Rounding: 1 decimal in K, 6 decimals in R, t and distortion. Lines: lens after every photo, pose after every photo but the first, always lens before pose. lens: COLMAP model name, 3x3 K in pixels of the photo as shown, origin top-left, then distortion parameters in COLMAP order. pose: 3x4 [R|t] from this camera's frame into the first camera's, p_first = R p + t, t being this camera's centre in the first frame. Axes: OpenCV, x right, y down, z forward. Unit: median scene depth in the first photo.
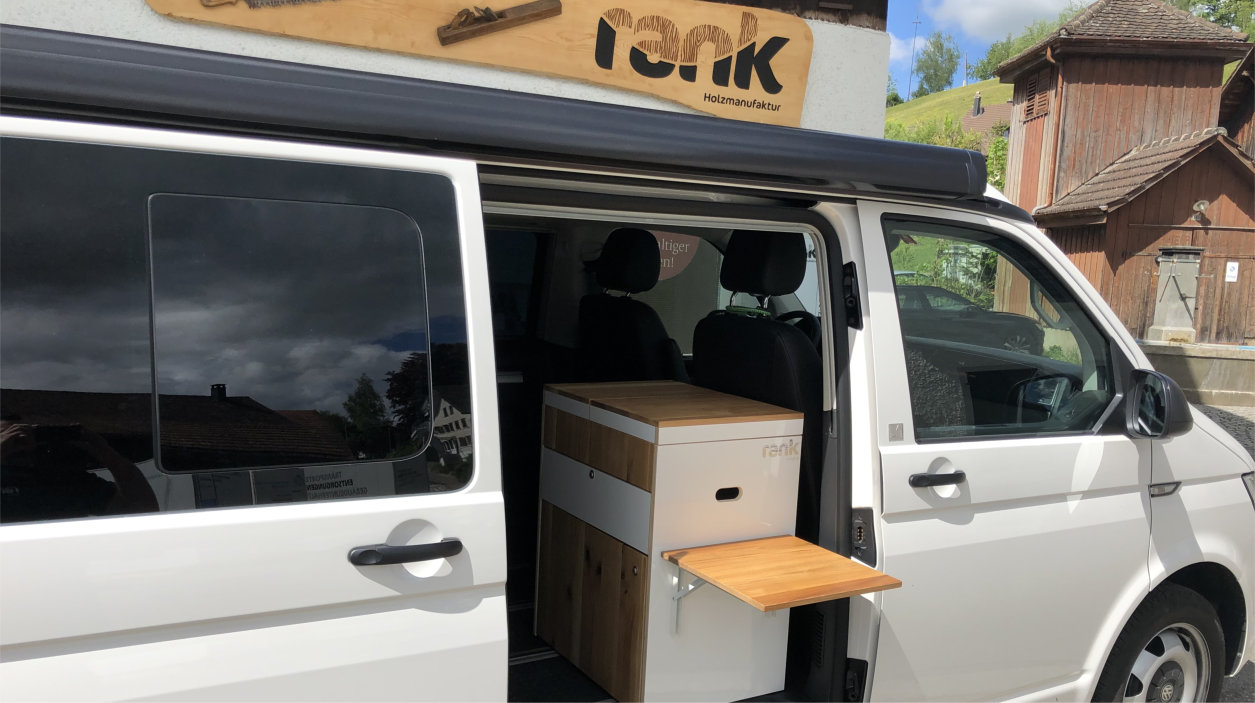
lens RADIAL K [[1025.4, 0, 627.5], [0, 1025.4, 351.5], [0, 0, 1]] dist [-0.248351, -0.002178]
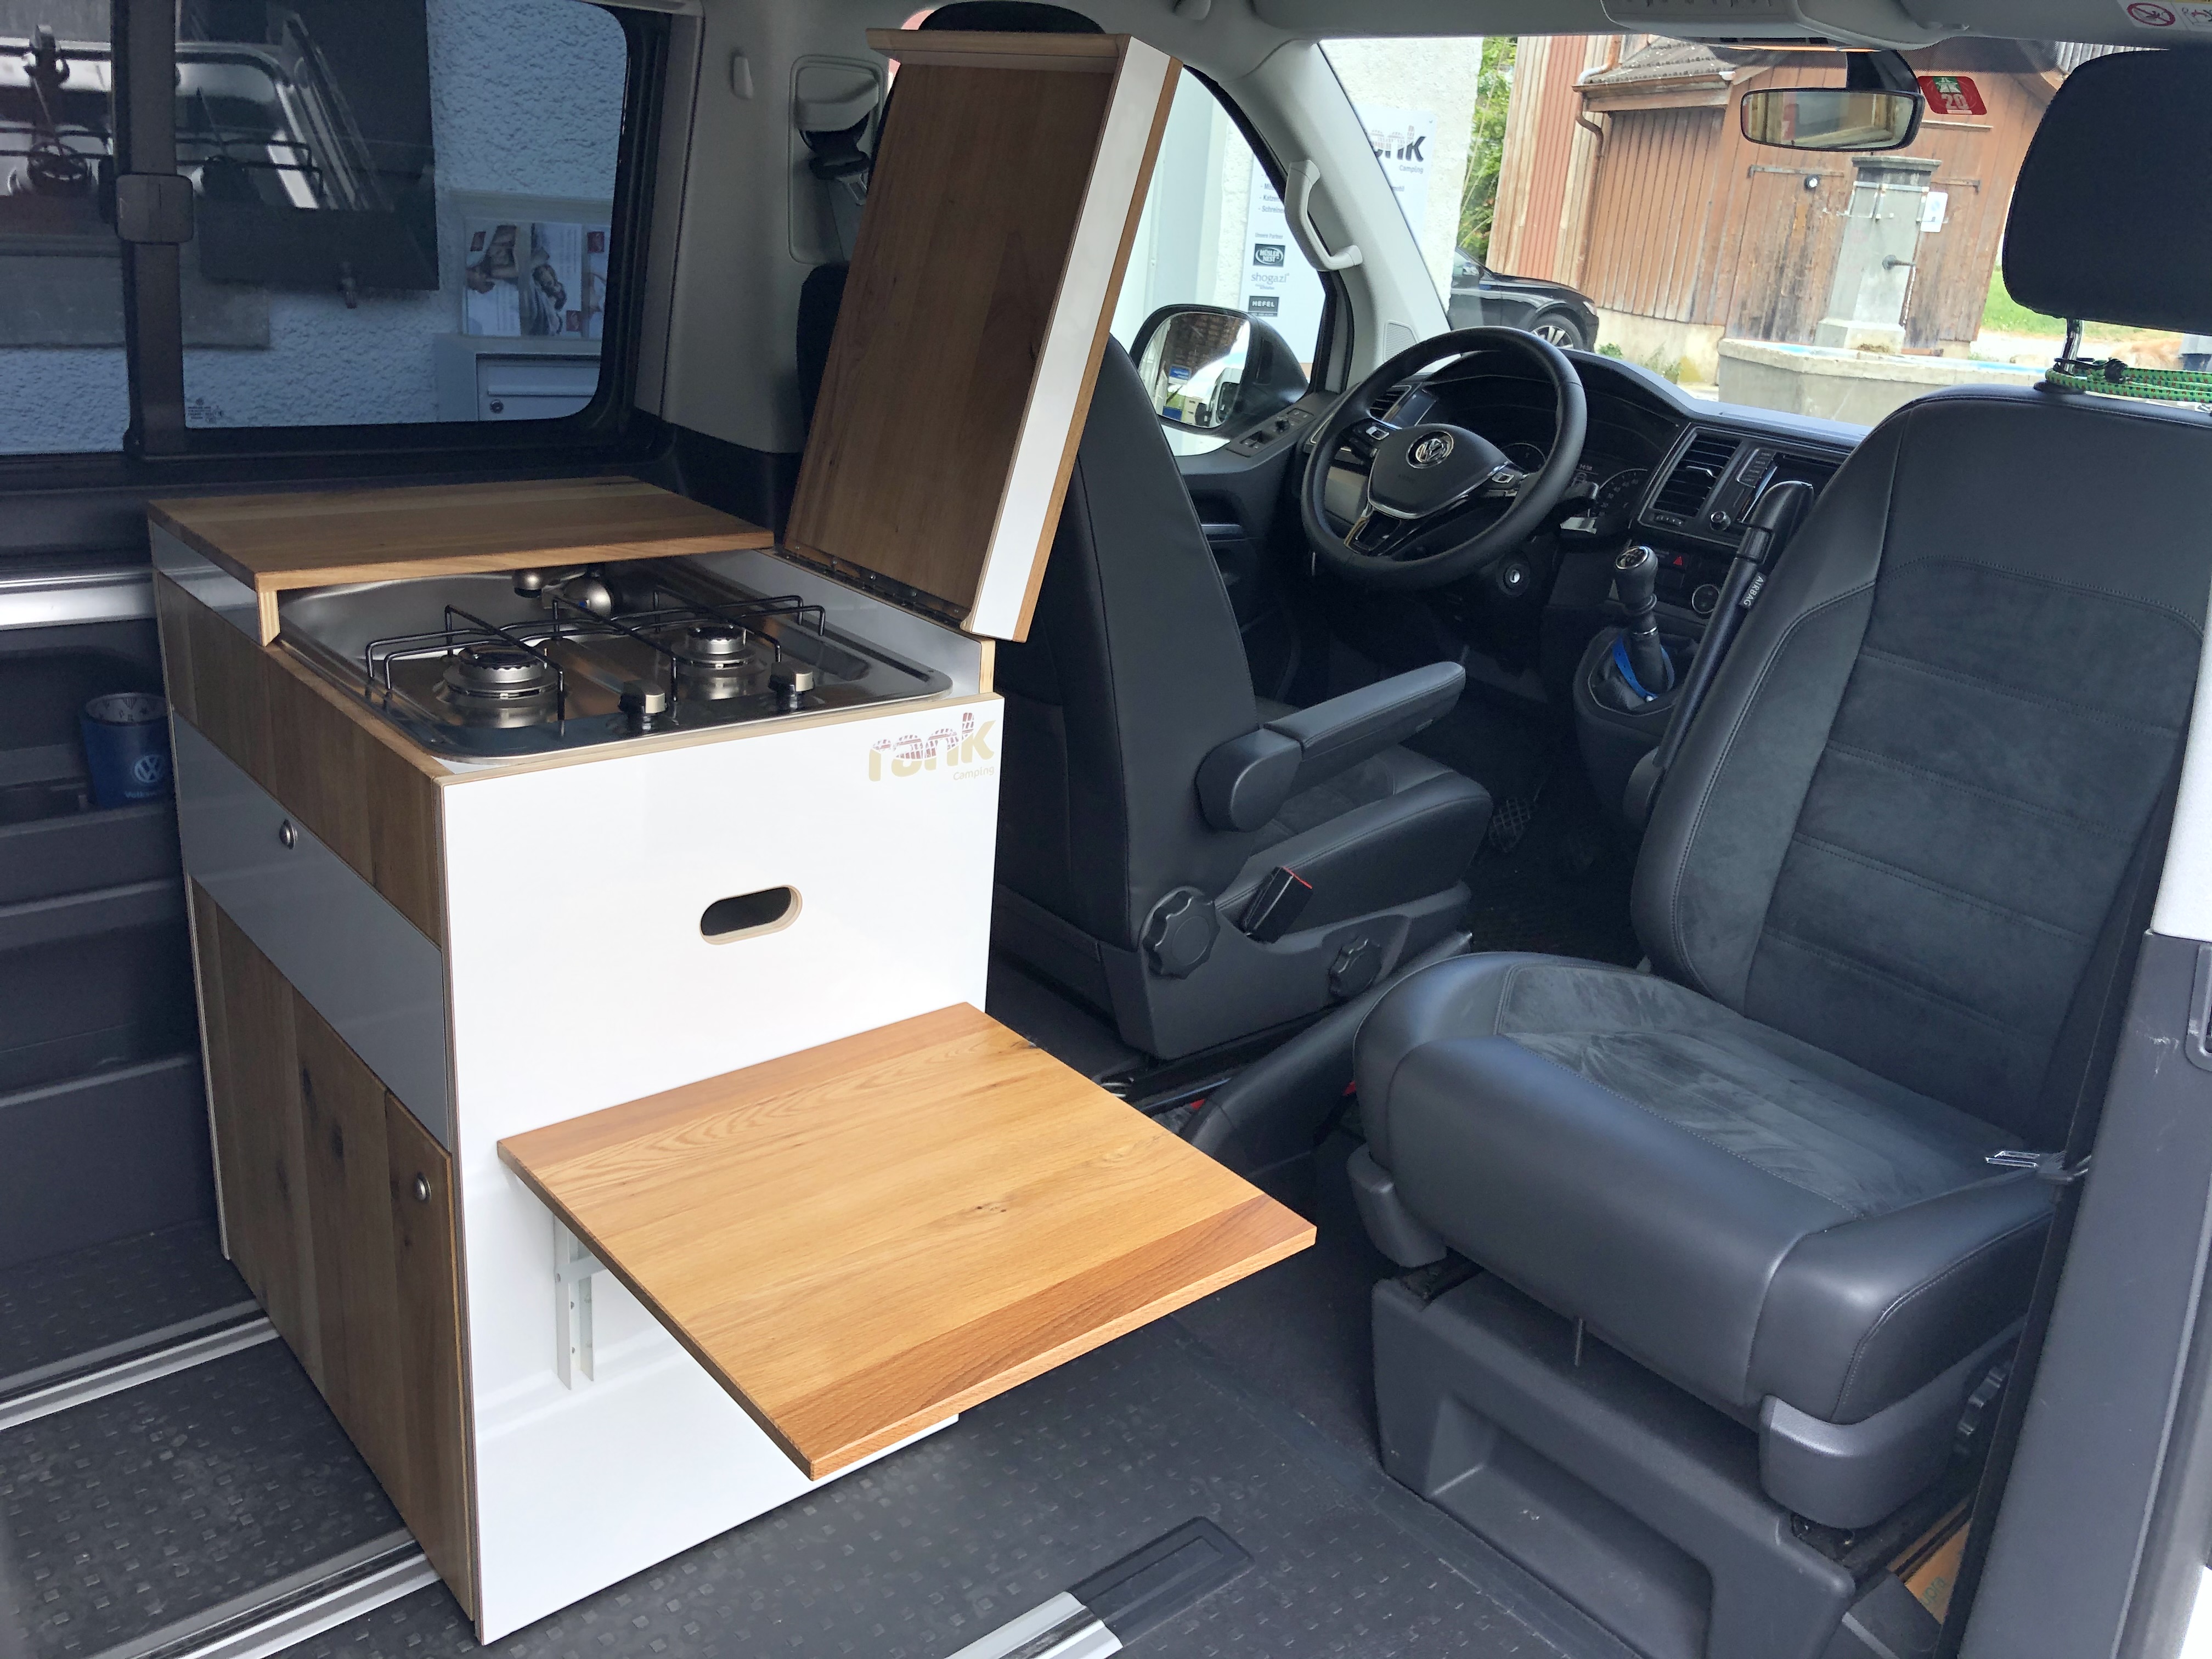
lens RADIAL K [[1808.7, 0, 1106.0], [0, 1808.7, 829.5], [0, 0, 1]] dist [-0.095215, -0.001326]
pose [[0.986820, -0.016753, 0.160955, 0.113617], [-0.027117, 0.963445, 0.266532, -0.023161], [-0.159536, -0.267383, 0.950292, 0.475540]]
